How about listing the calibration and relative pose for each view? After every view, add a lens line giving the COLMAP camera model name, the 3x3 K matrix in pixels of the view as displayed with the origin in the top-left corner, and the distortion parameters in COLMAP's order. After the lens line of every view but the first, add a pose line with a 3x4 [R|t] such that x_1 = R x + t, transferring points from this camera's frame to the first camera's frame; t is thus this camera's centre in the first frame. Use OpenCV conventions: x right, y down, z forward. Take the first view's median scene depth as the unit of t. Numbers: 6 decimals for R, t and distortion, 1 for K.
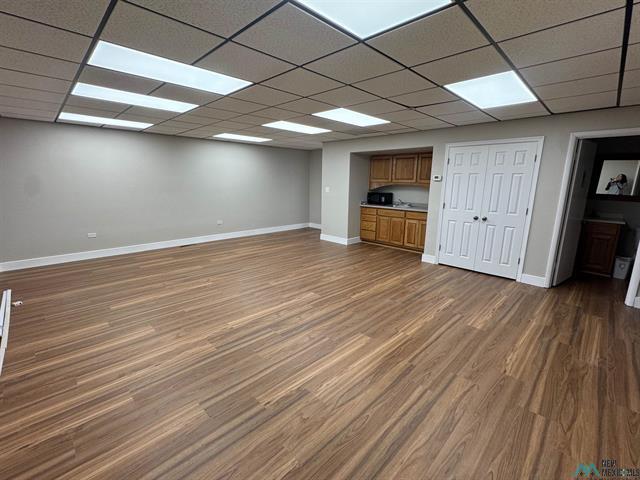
lens RADIAL K [[286.8, 0, 319.9], [0, 286.8, 239.2], [0, 0, 1]] dist [0.001829, 0.000209]
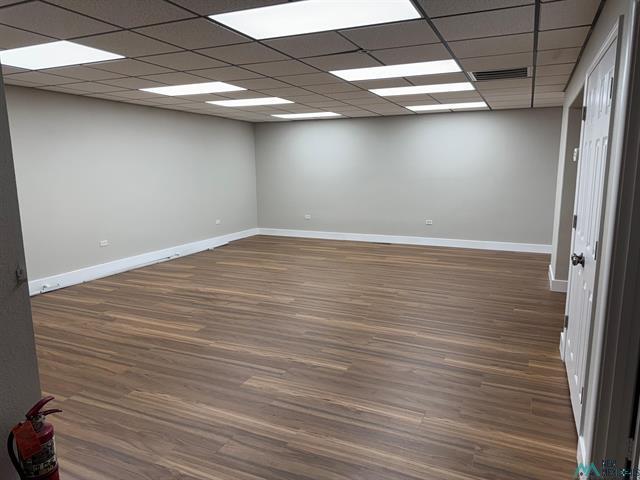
lens RADIAL K [[452.4, 0, 321.2], [0, 452.4, 240.7], [0, 0, 1]] dist [0.007541, -0.002865]
pose [[0.357484, 0.141824, -0.923088, 1.330831], [-0.181688, 0.980079, 0.080218, -0.110392], [0.916076, 0.139037, 0.376130, 0.626047]]
